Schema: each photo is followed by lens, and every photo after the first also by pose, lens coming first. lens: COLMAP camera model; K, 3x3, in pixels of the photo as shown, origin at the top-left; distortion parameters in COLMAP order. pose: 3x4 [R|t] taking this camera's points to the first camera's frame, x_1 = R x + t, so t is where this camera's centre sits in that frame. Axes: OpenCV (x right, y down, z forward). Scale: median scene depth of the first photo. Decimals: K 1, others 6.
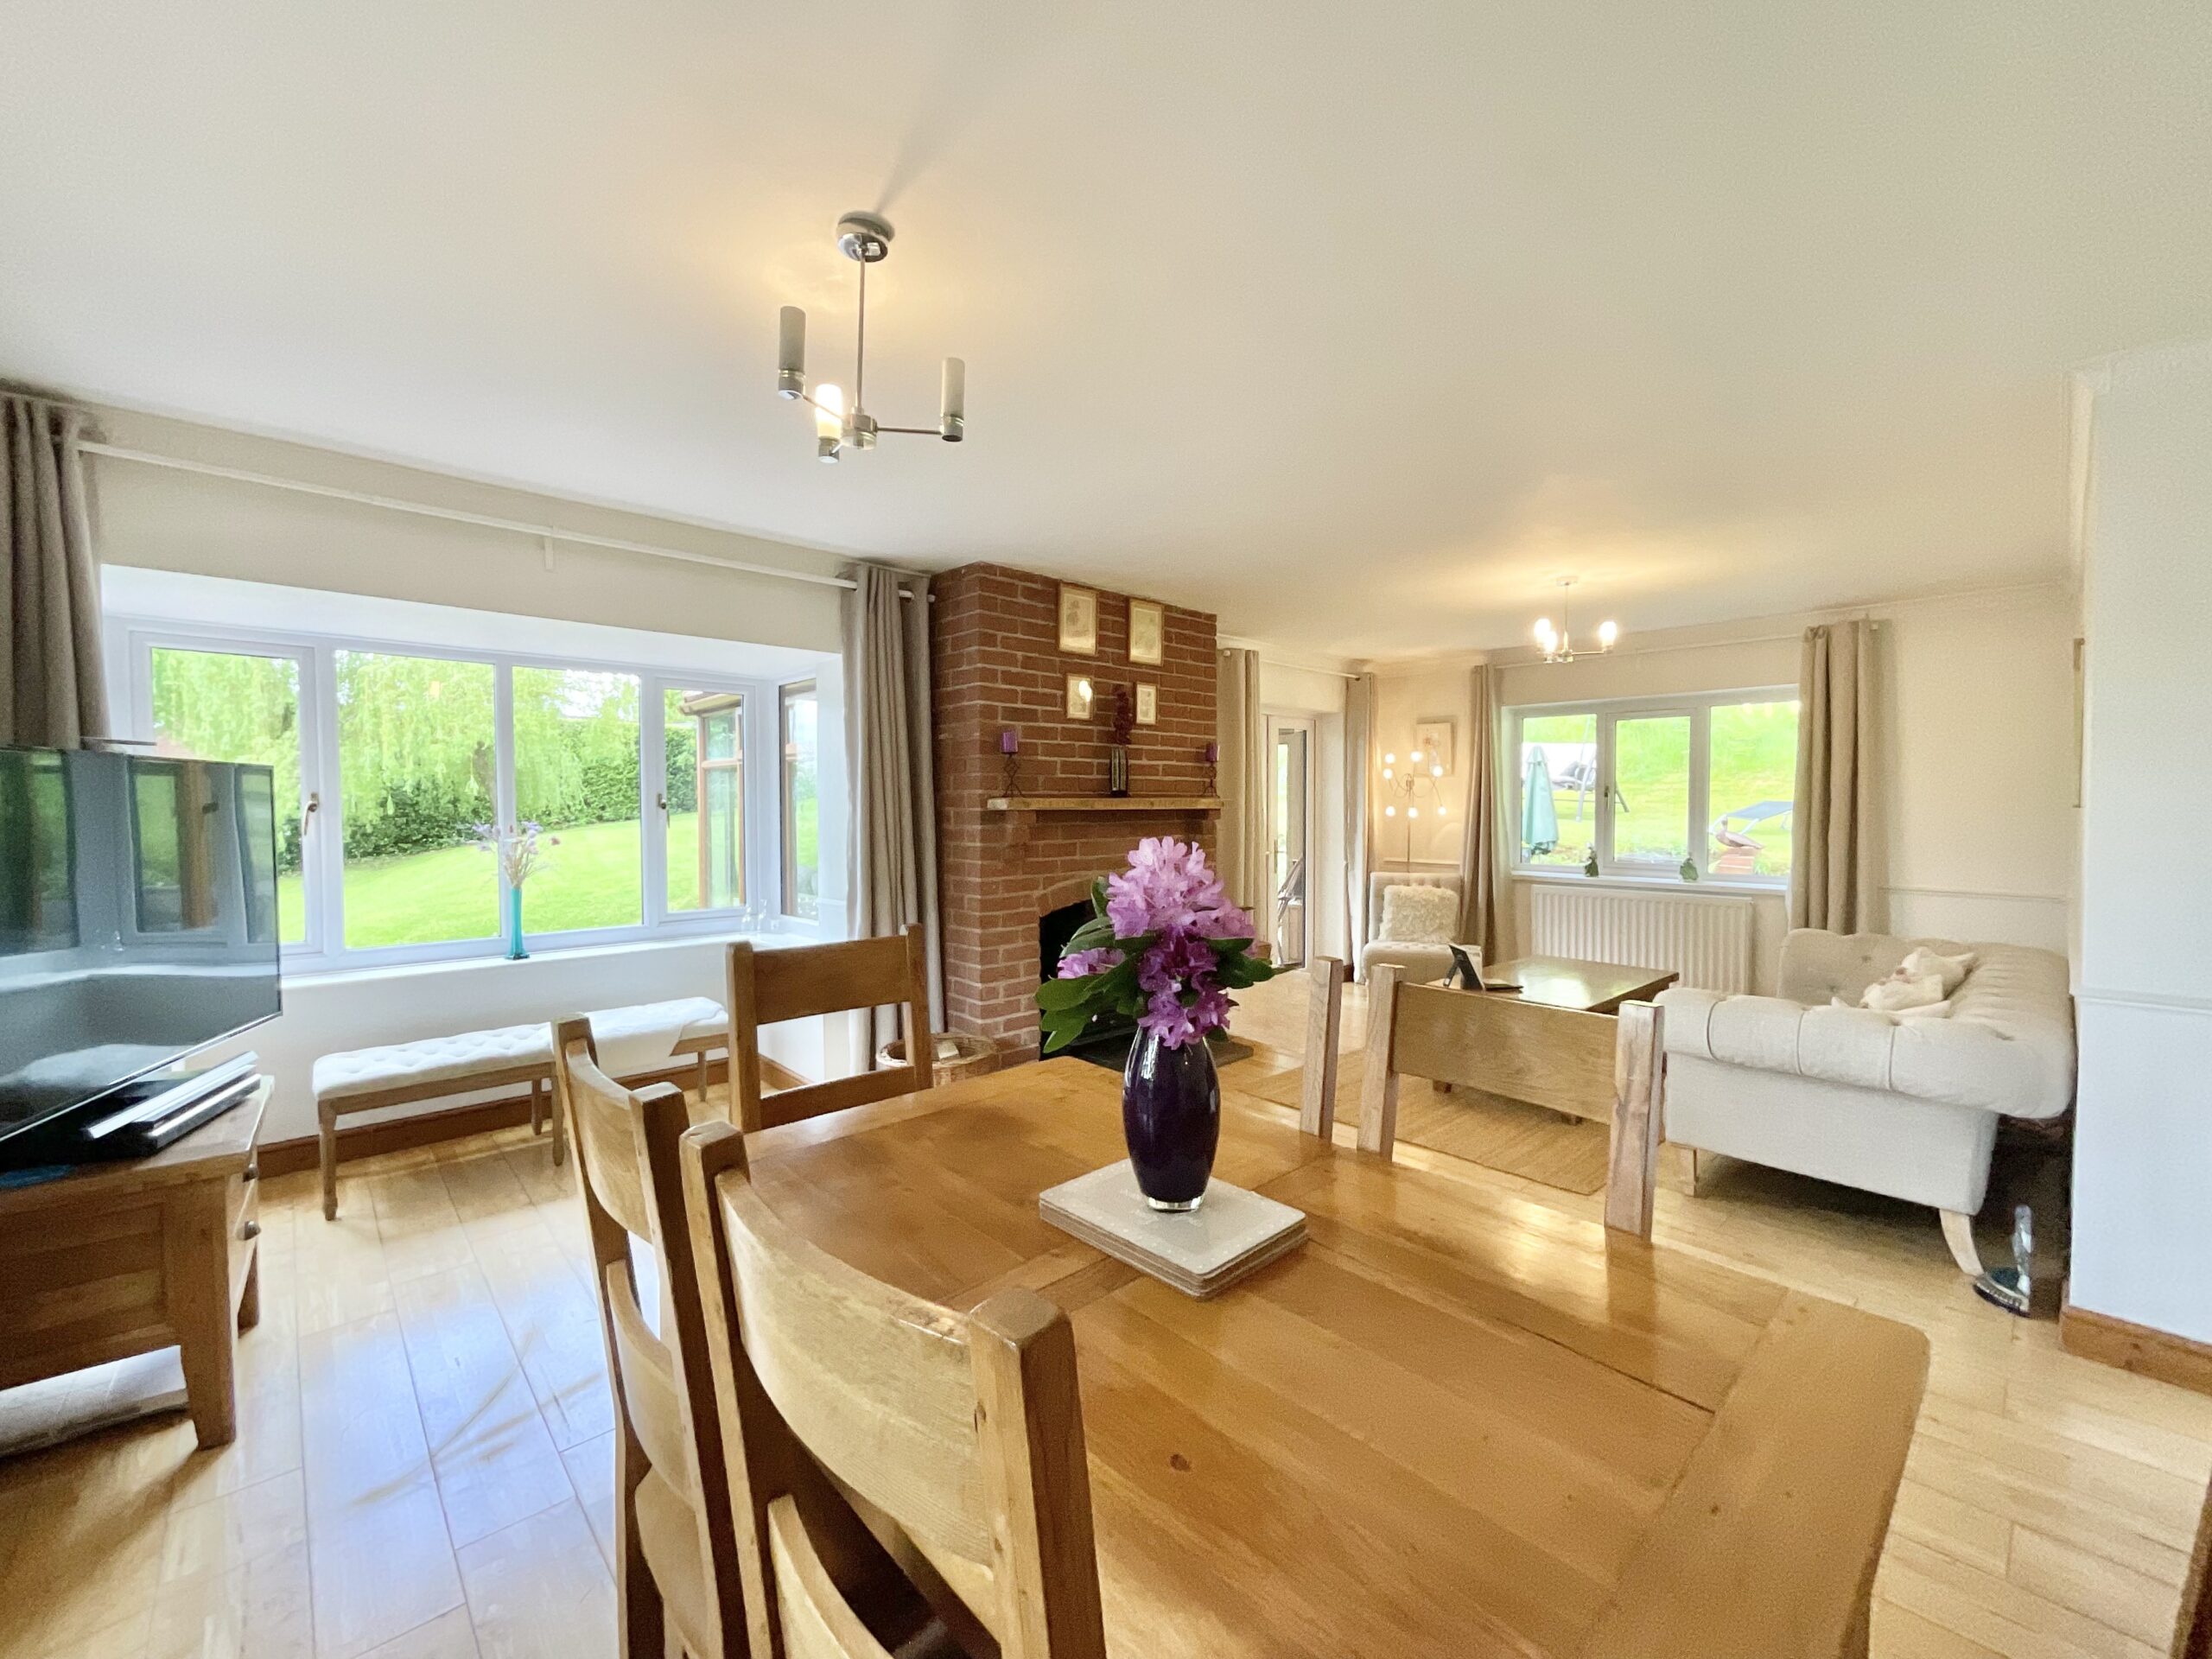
lens RADIAL K [[899.1, 0, 1100.5], [0, 899.1, 830.5], [0, 0, 1]] dist [-0.000439, -0.000437]
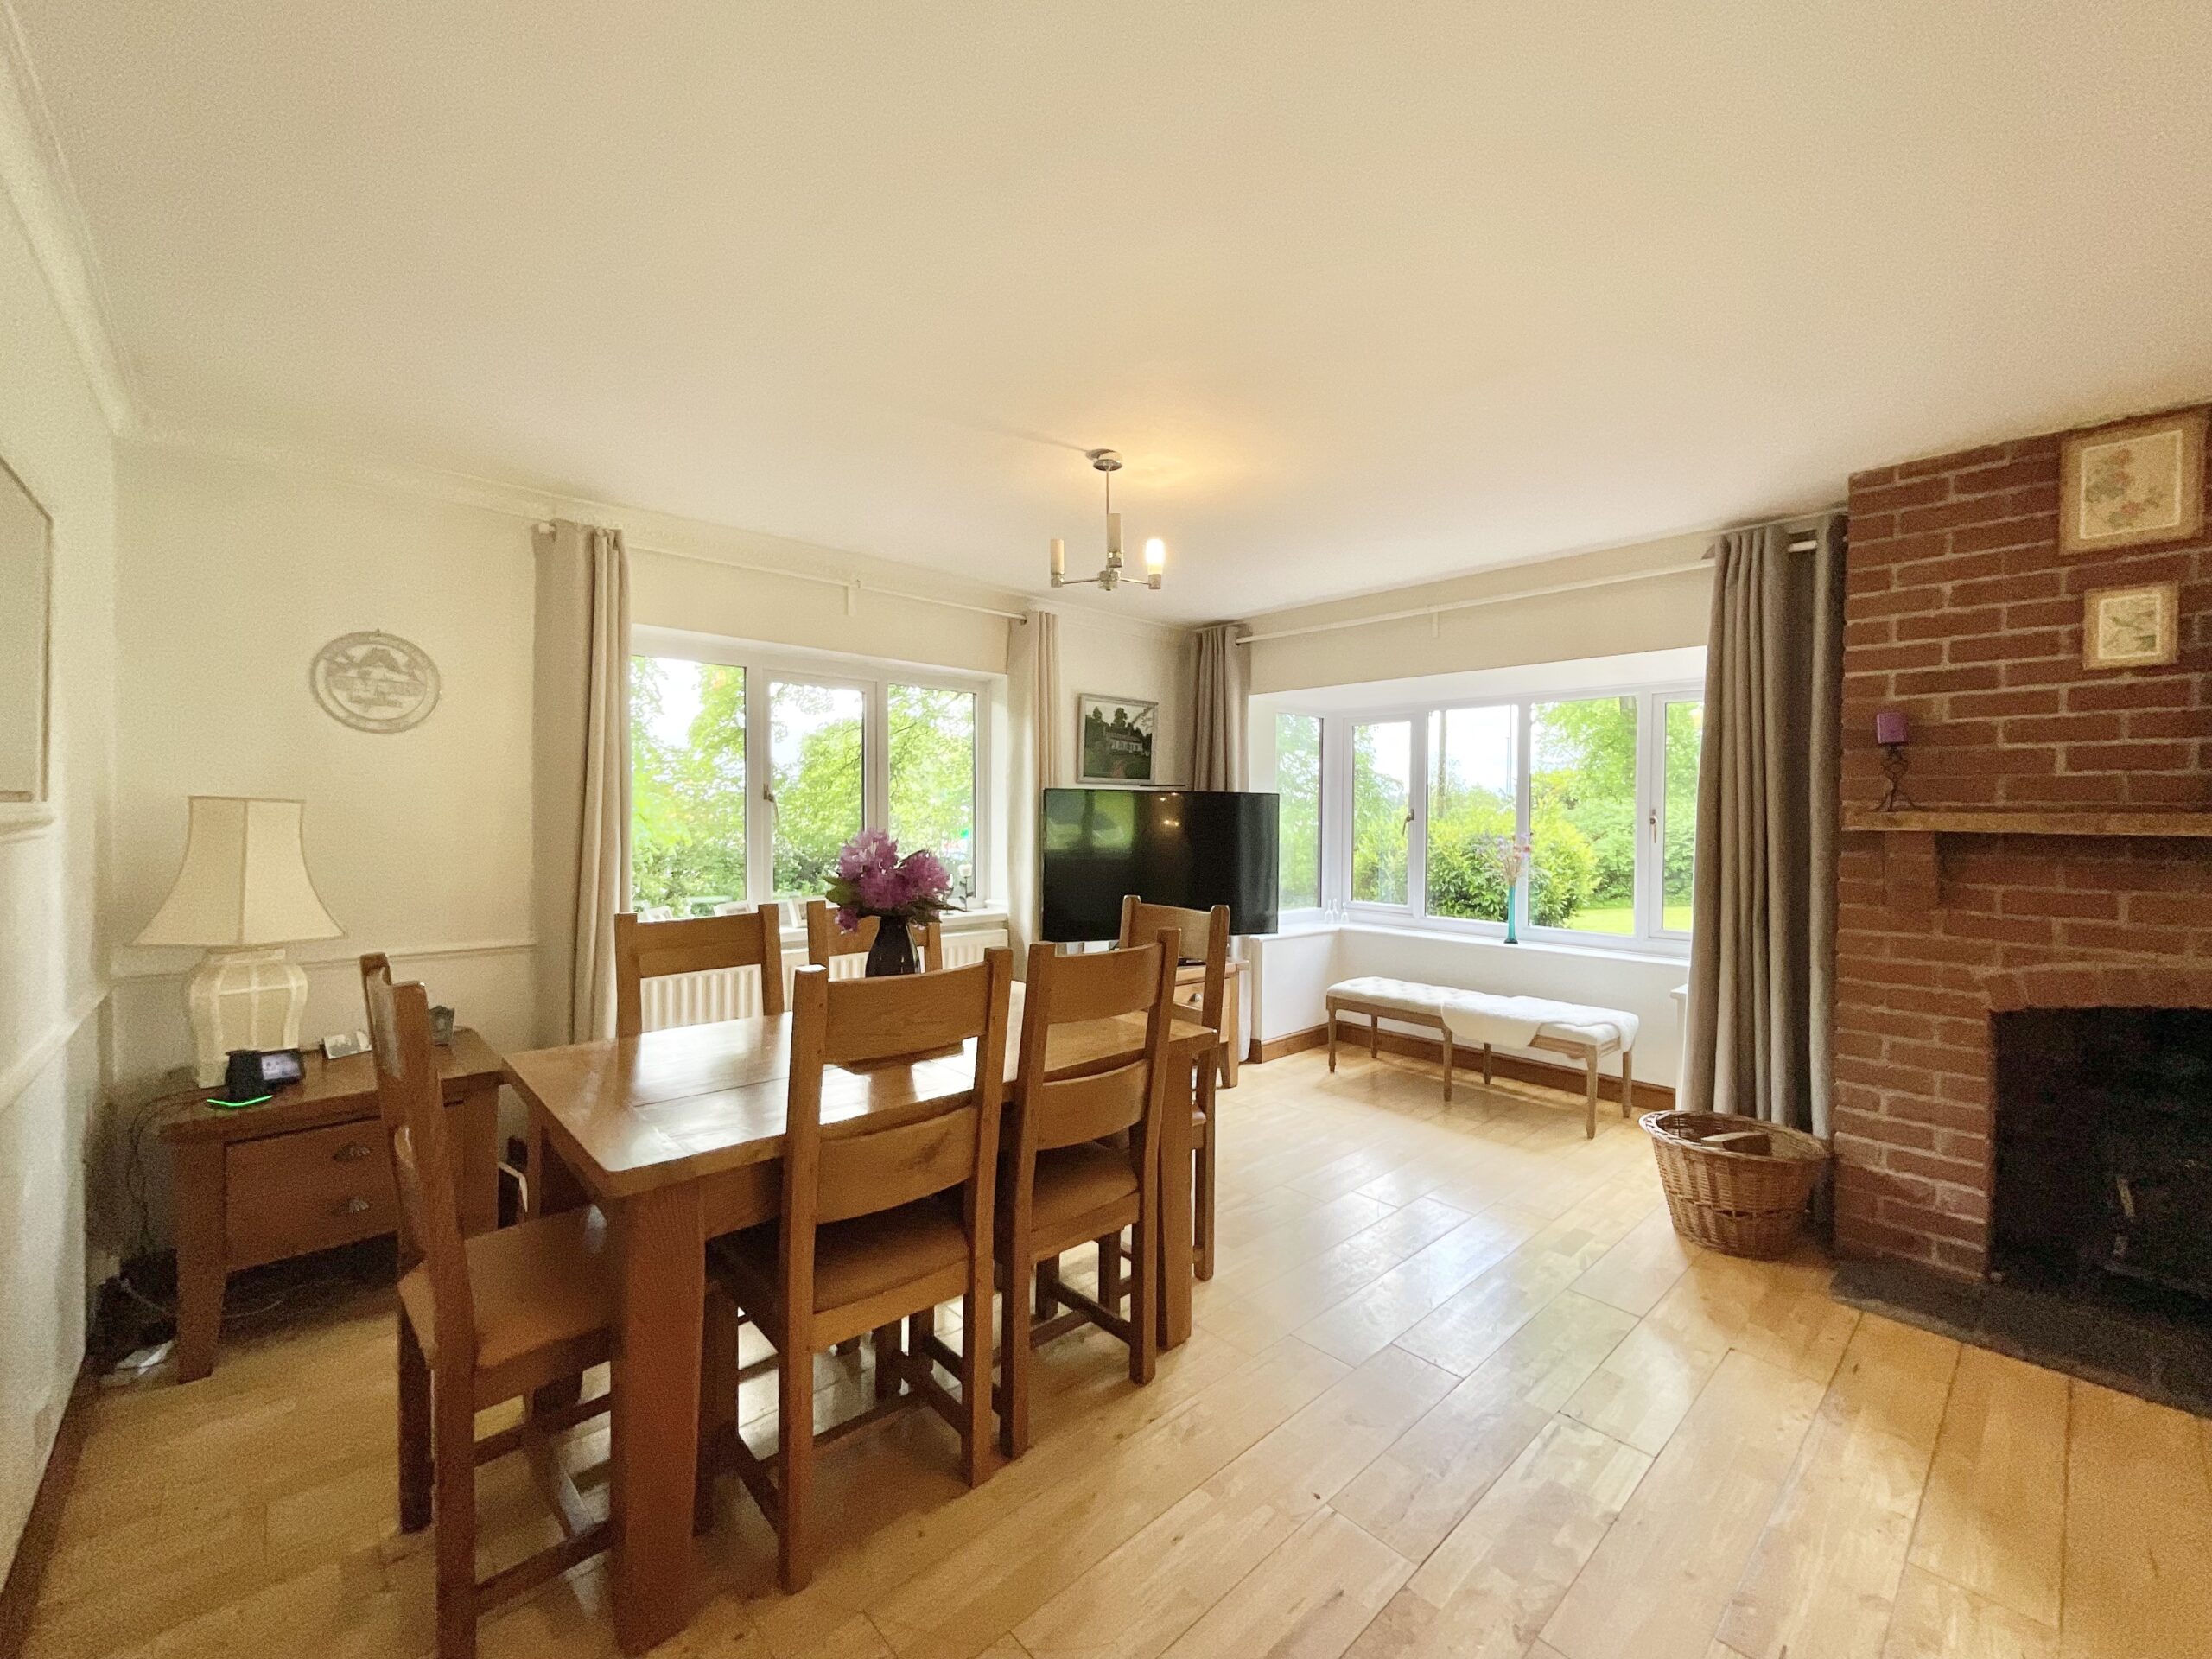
lens RADIAL K [[899.1, 0, 1099.2], [0, 899.1, 825.3], [0, 0, 1]] dist [-0.000439, -0.000437]
pose [[-0.007754, 0.015120, -0.999856, 0.524440], [-0.038526, 0.999139, 0.015408, -0.013912], [0.999228, 0.038640, -0.007165, 0.394477]]
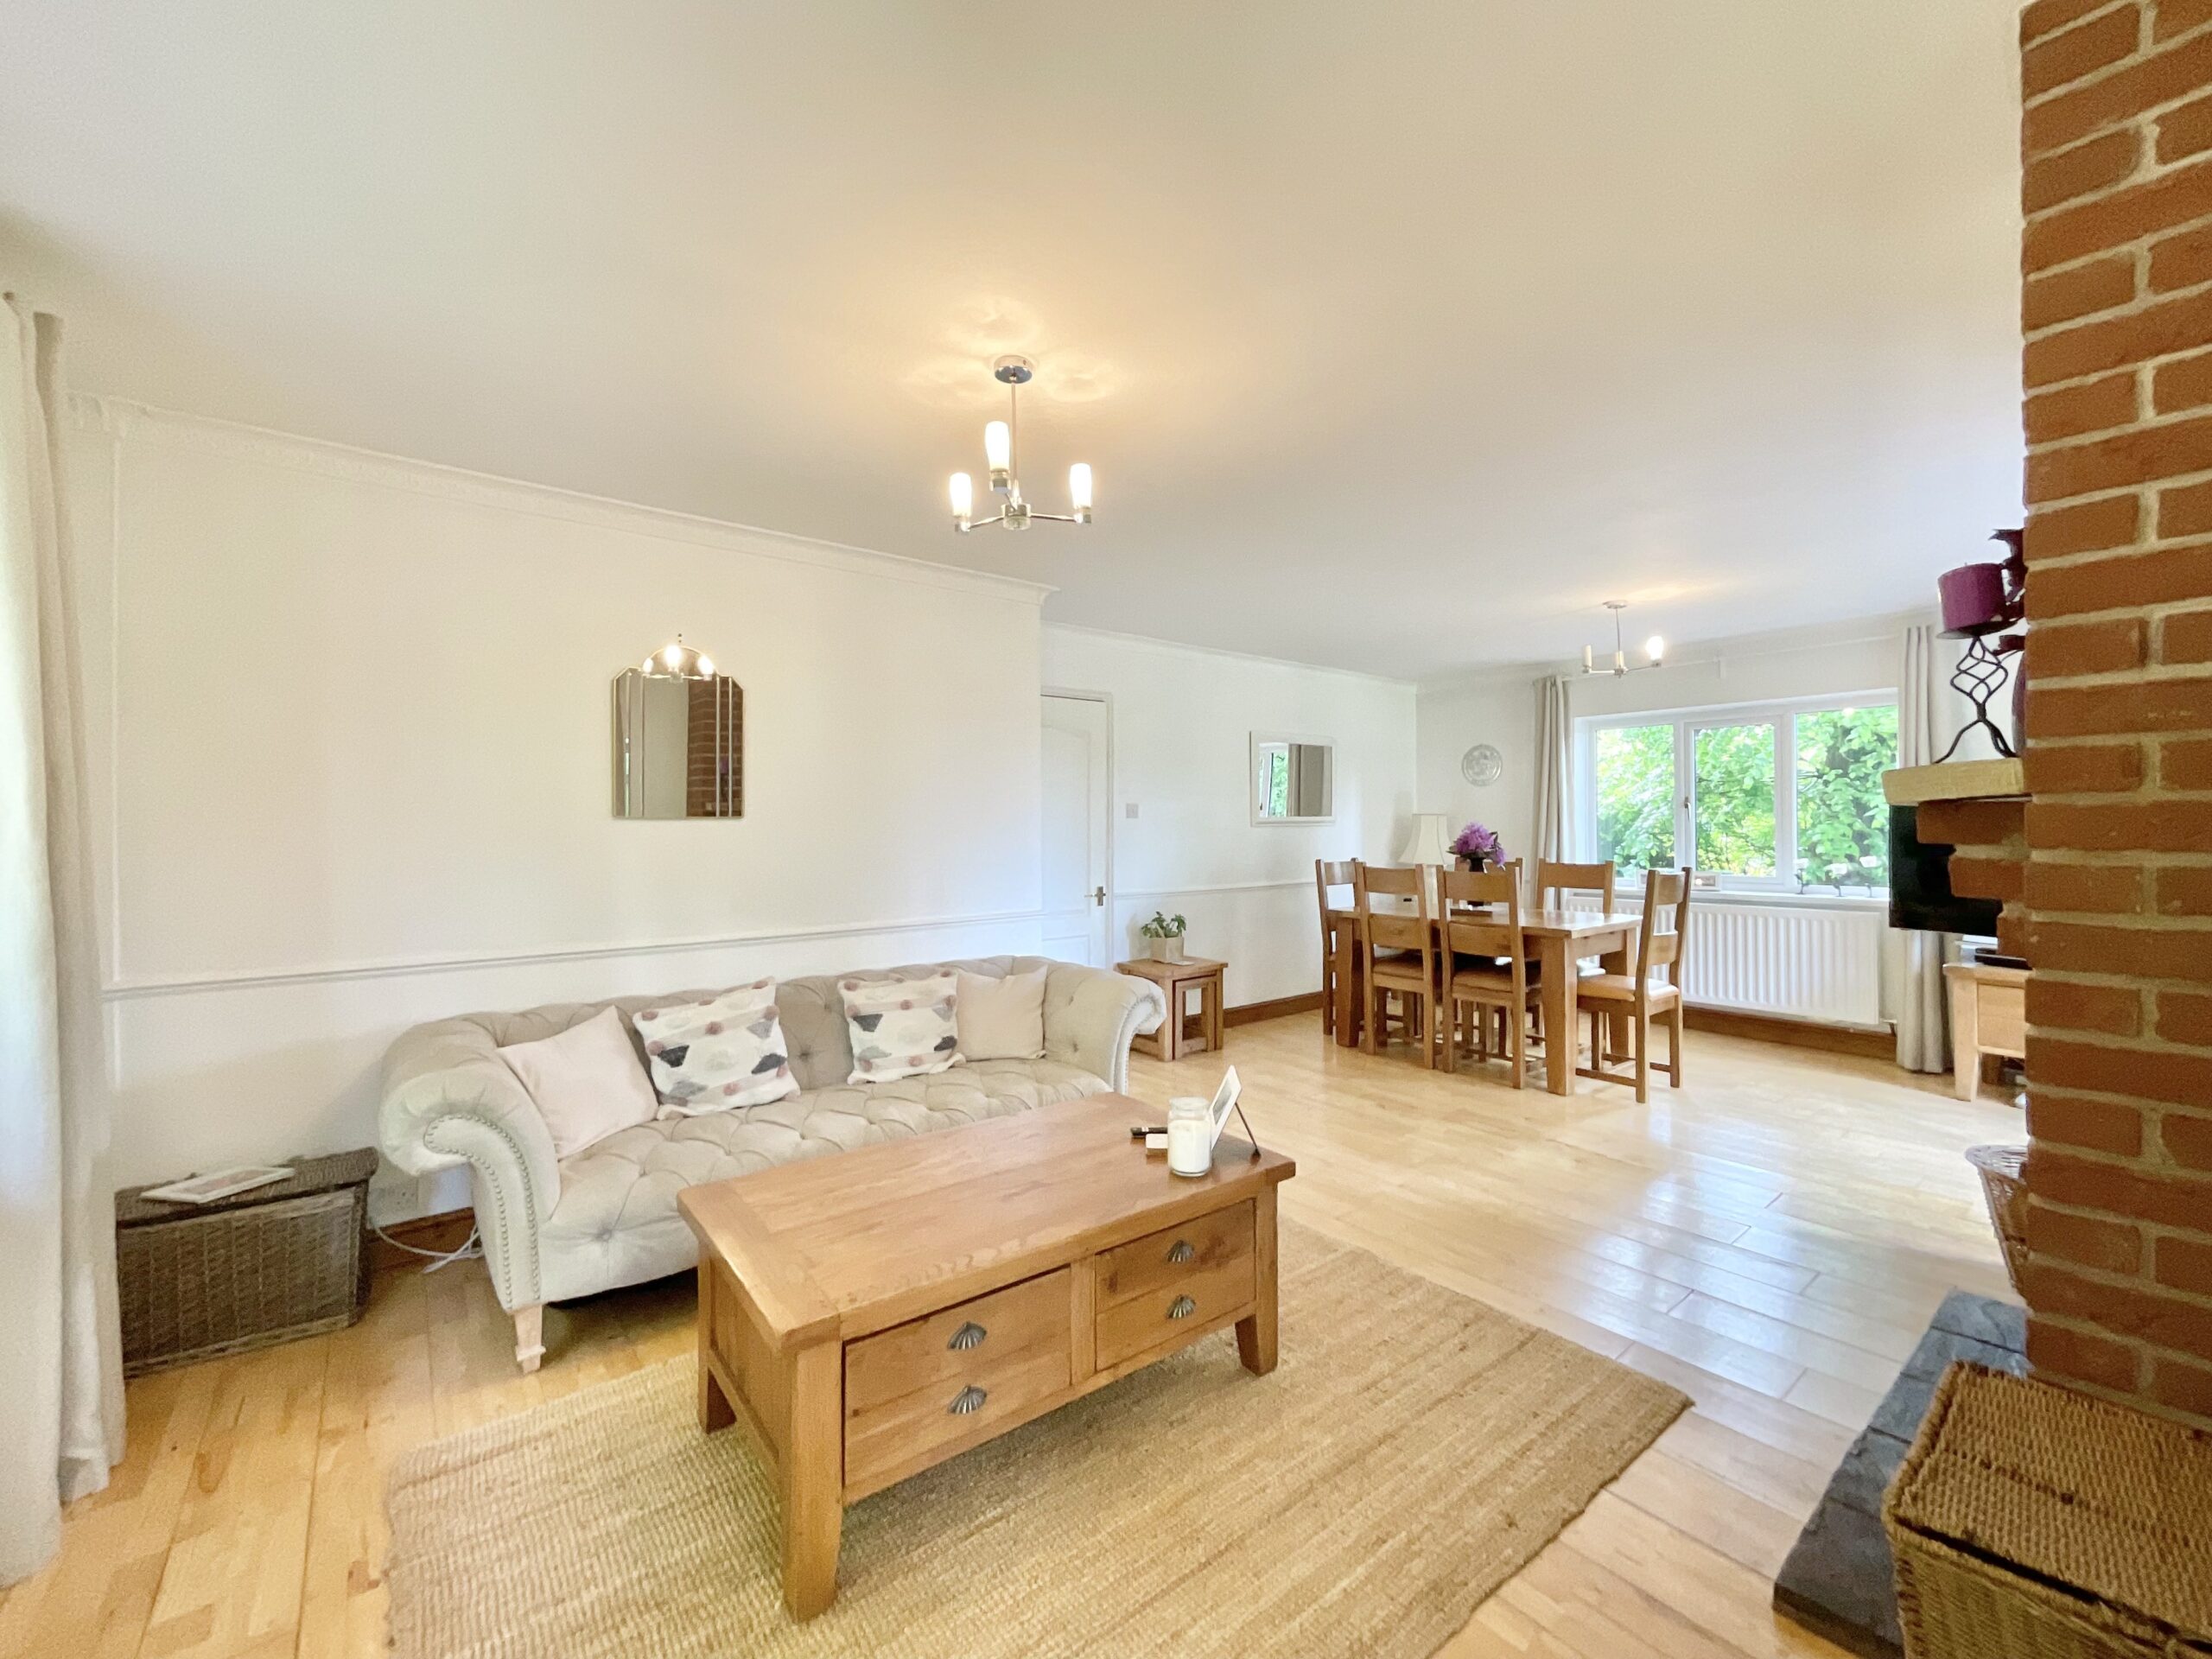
lens RADIAL K [[899.1, 0, 1109.9], [0, 899.1, 829.0], [0, 0, 1]] dist [-0.000439, -0.000437]
pose [[-0.997446, 0.008588, 0.070904, 0.418979], [0.010930, 0.999405, 0.032712, -0.033284], [-0.070581, 0.033403, -0.996947, 1.483197]]
